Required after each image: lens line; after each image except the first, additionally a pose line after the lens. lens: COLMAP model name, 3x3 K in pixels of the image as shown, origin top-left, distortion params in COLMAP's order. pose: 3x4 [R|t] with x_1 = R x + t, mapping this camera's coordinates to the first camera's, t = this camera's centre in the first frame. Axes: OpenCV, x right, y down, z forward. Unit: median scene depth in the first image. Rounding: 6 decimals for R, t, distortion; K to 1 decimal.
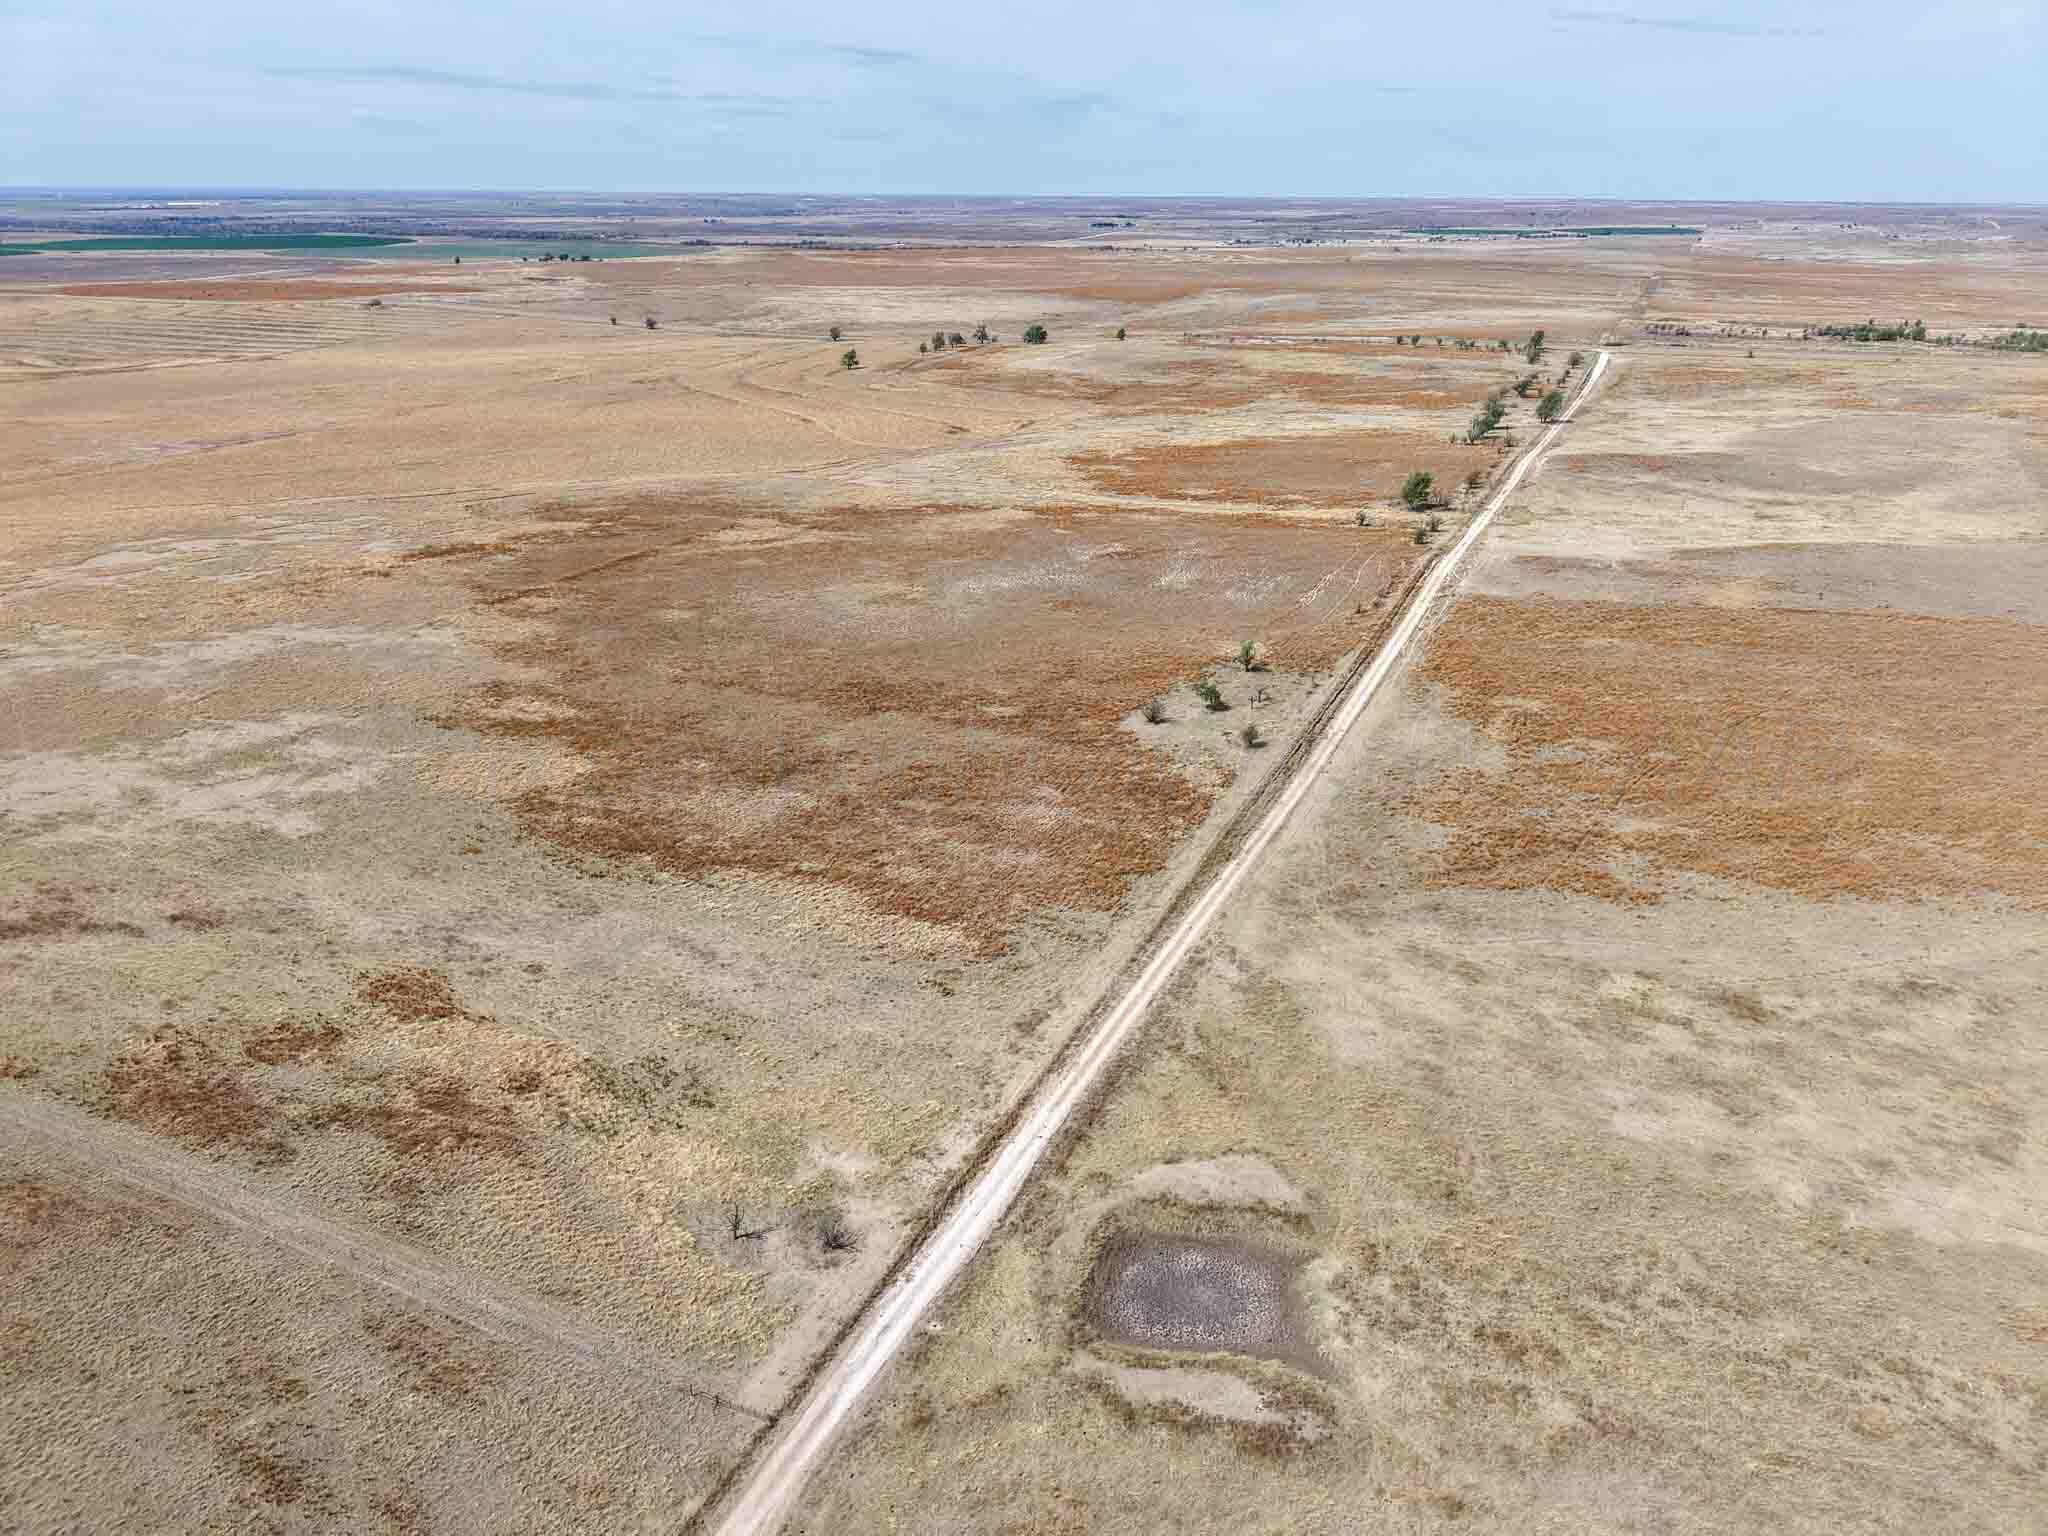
lens RADIAL K [[1373.4, 0, 1022.0], [0, 1373.4, 770.3], [0, 0, 1]] dist [0.034397, -0.034193]
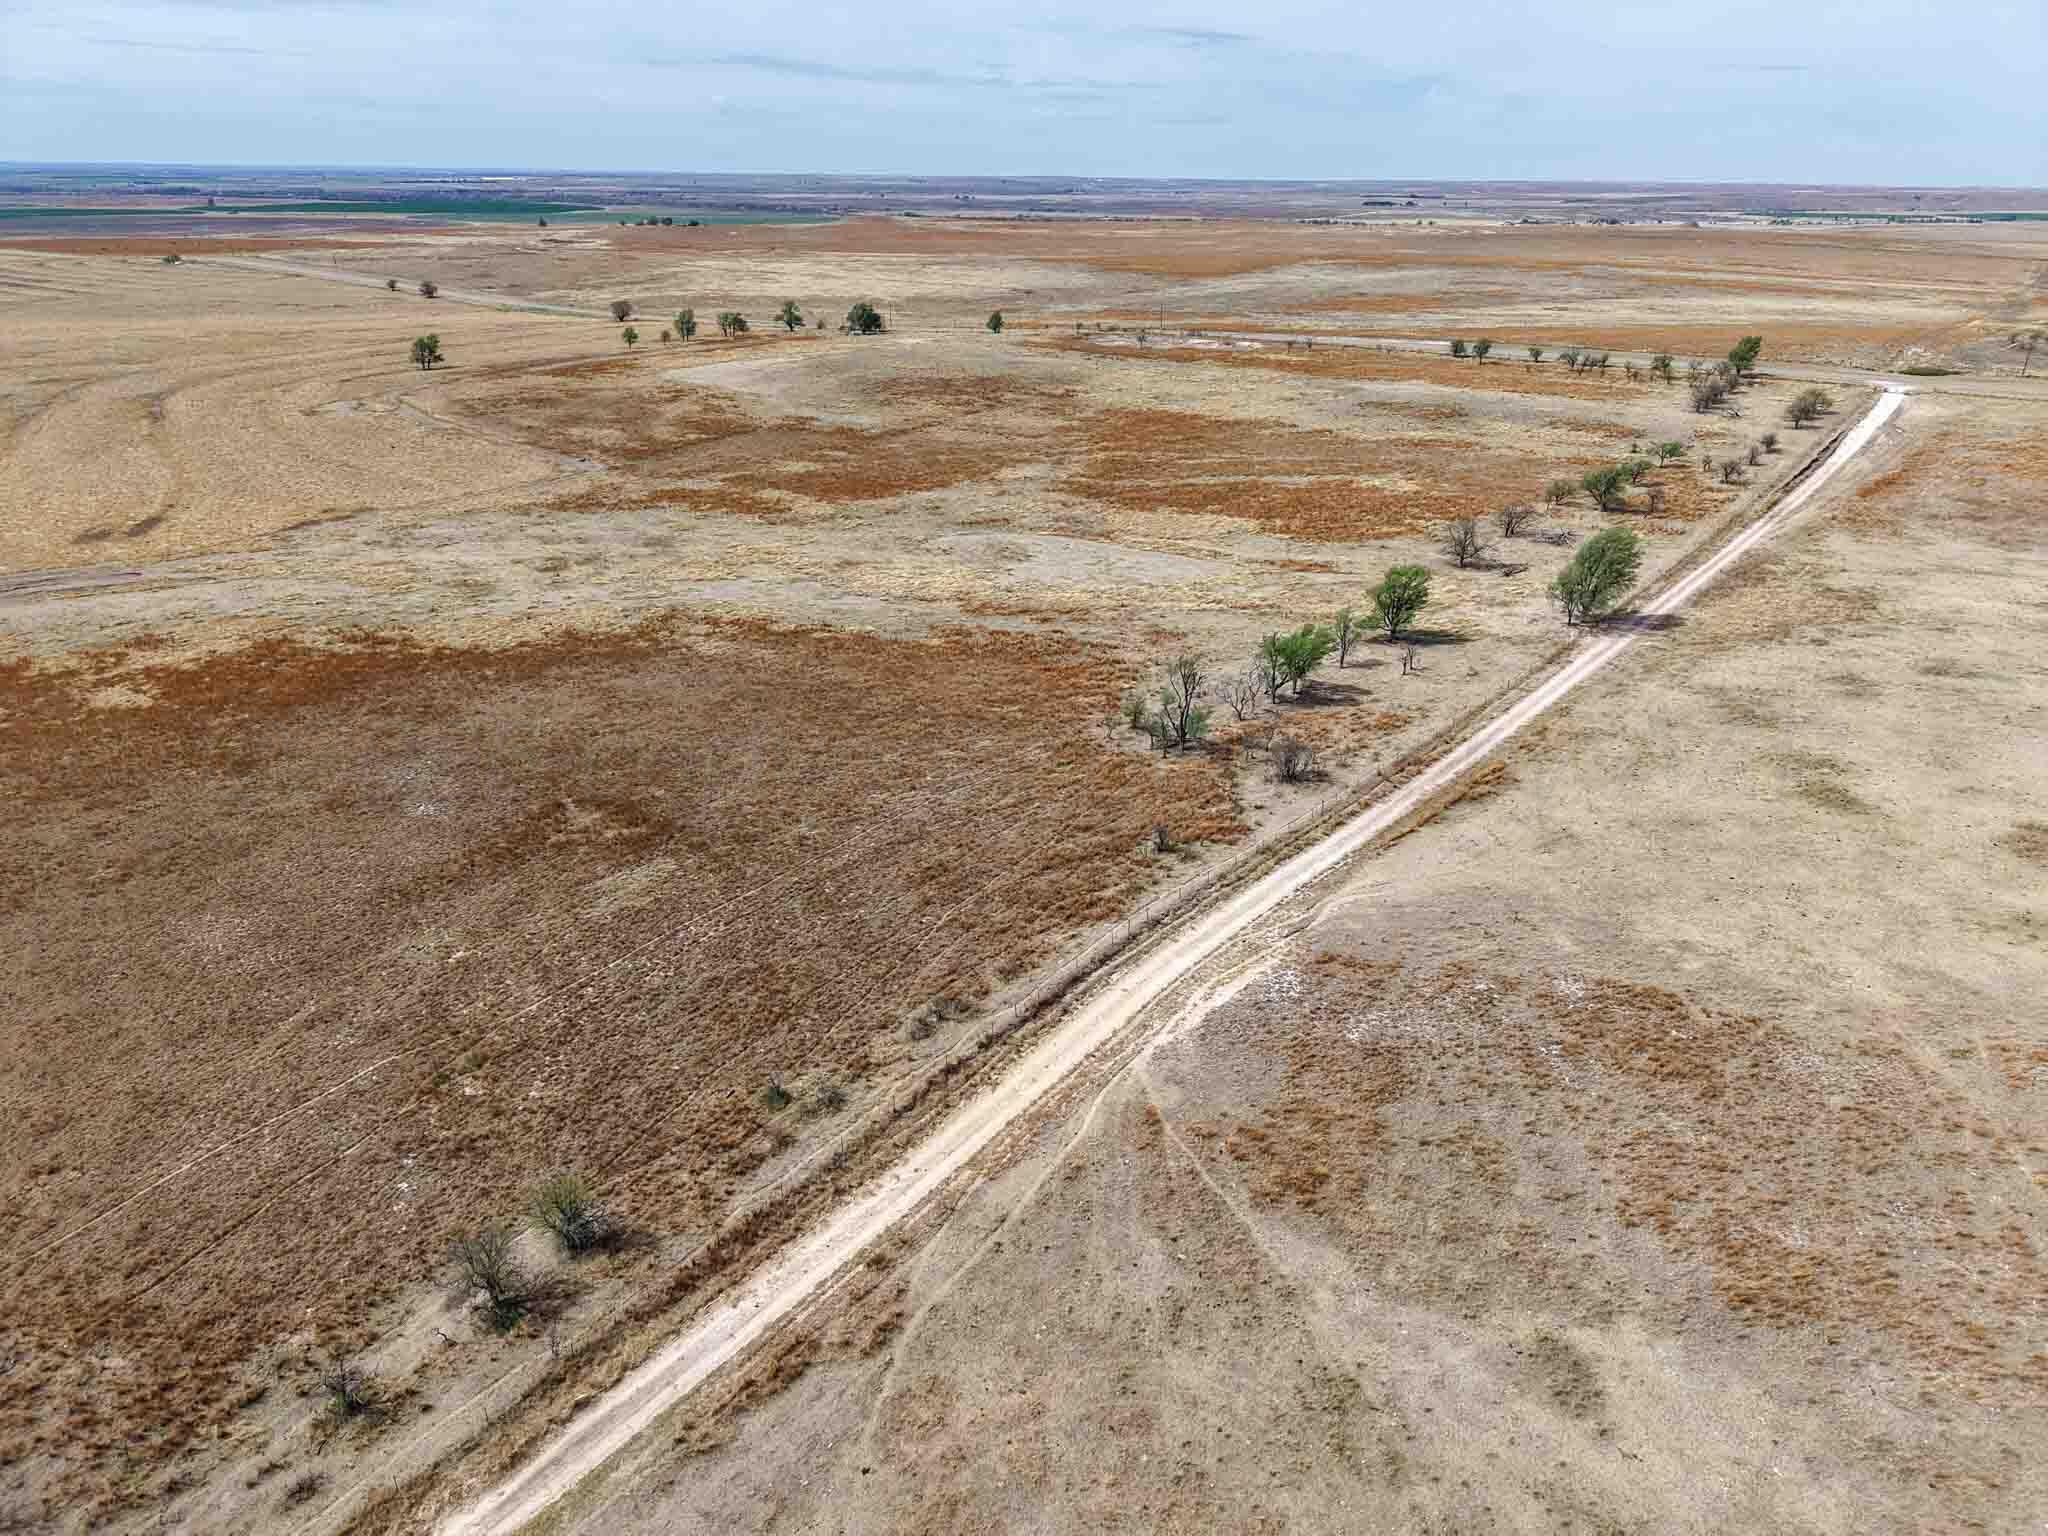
lens RADIAL K [[1373.4, 0, 1031.2], [0, 1373.4, 766.9], [0, 0, 1]] dist [0.034397, -0.034193]
pose [[0.977671, 0.087372, -0.191114, 0.239275], [-0.086140, 0.996174, 0.014762, -0.159968], [0.191673, 0.002030, 0.981457, 0.496517]]
